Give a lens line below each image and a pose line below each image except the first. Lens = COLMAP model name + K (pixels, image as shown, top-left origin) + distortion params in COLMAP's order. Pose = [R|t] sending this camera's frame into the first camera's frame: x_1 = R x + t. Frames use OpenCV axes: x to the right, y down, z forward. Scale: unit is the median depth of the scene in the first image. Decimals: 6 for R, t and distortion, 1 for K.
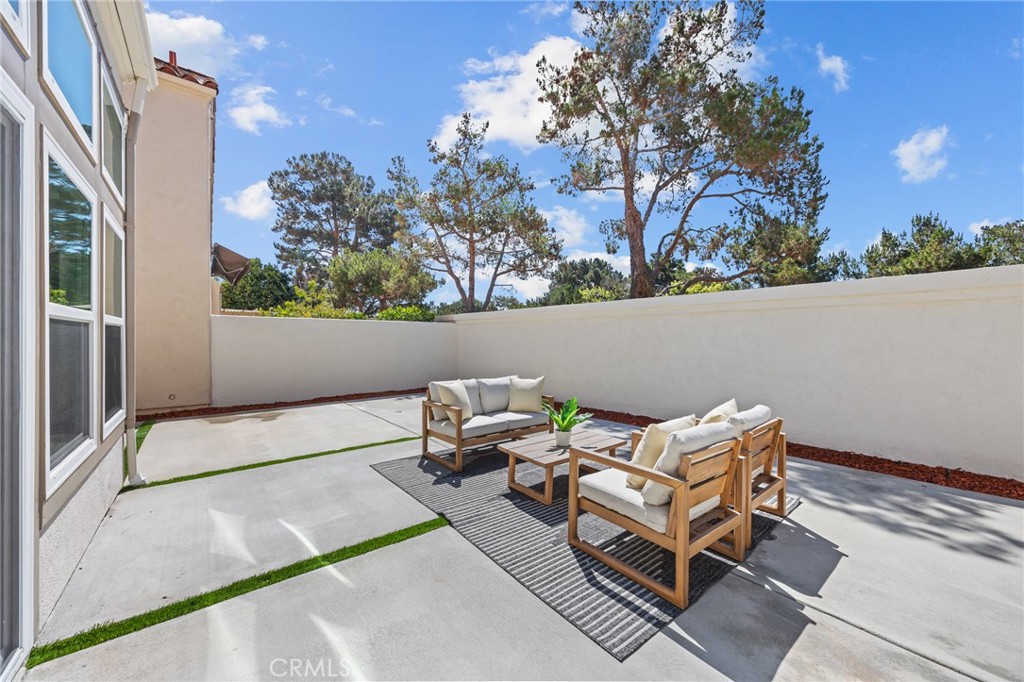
lens RADIAL K [[385.7, 0, 504.2], [0, 385.7, 341.8], [0, 0, 1]] dist [-0.003925, 0.000324]
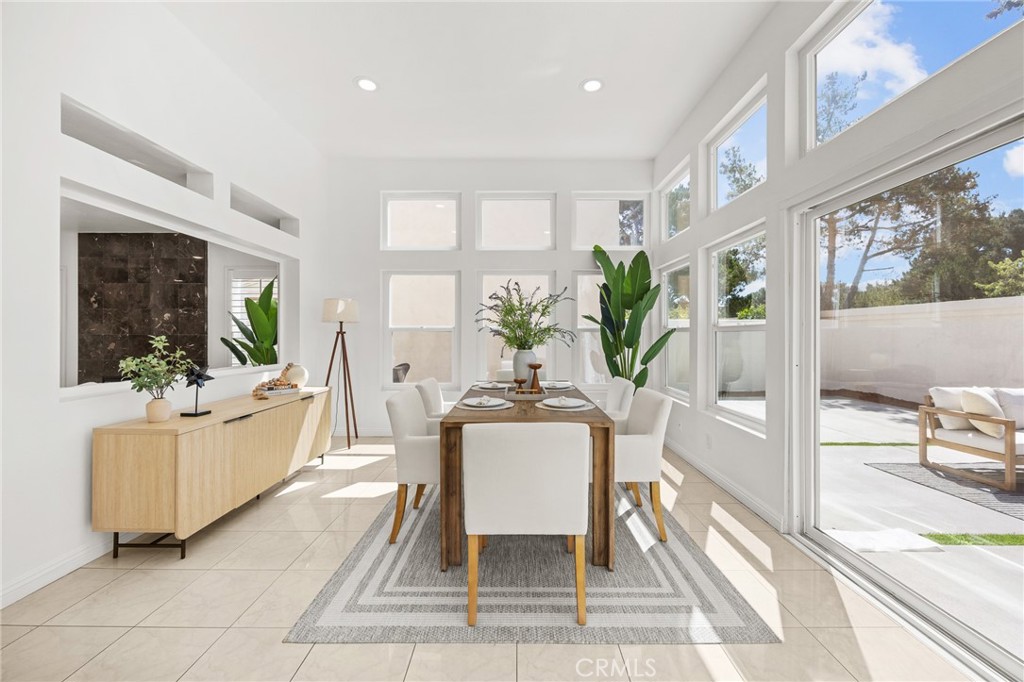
lens RADIAL K [[385.7, 0, 511.0], [0, 385.7, 336.1], [0, 0, 1]] dist [-0.003925, 0.000324]
pose [[0.781020, 0.000004, -0.624506, -0.116542], [-0.003500, 0.999984, -0.004370, -0.003248], [0.624496, 0.005599, 0.781008, -0.104259]]
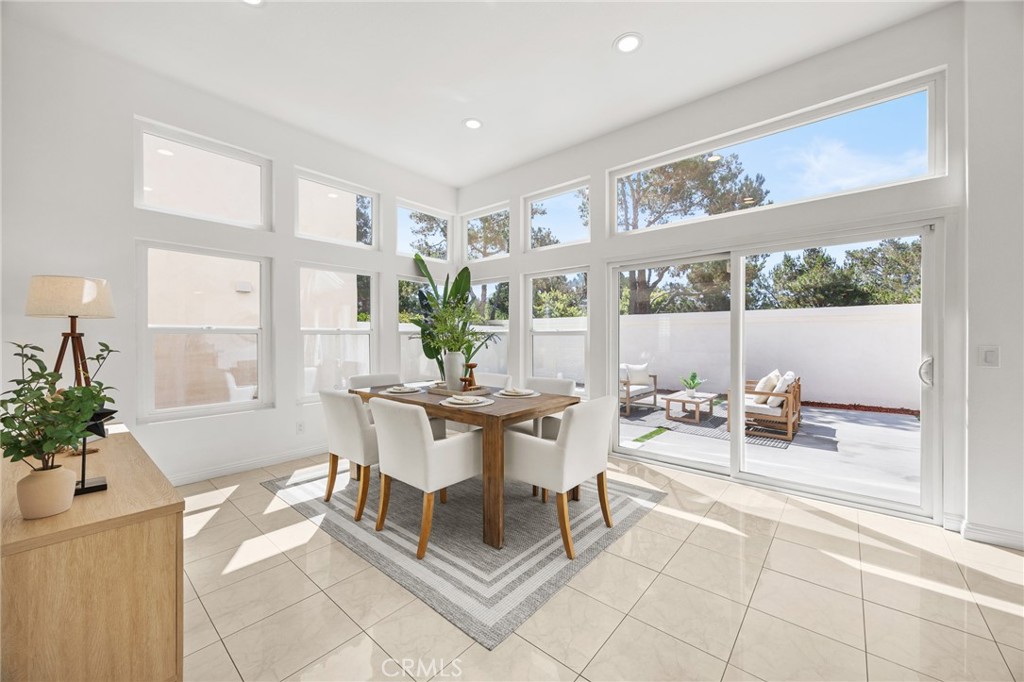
lens RADIAL K [[385.7, 0, 511.2], [0, 385.7, 342.3], [0, 0, 1]] dist [-0.003925, 0.000324]
pose [[0.982679, -0.005423, 0.185237, -0.262355], [0.004359, 0.999972, 0.006151, -0.003768], [-0.185265, -0.005237, 0.982675, -0.171815]]
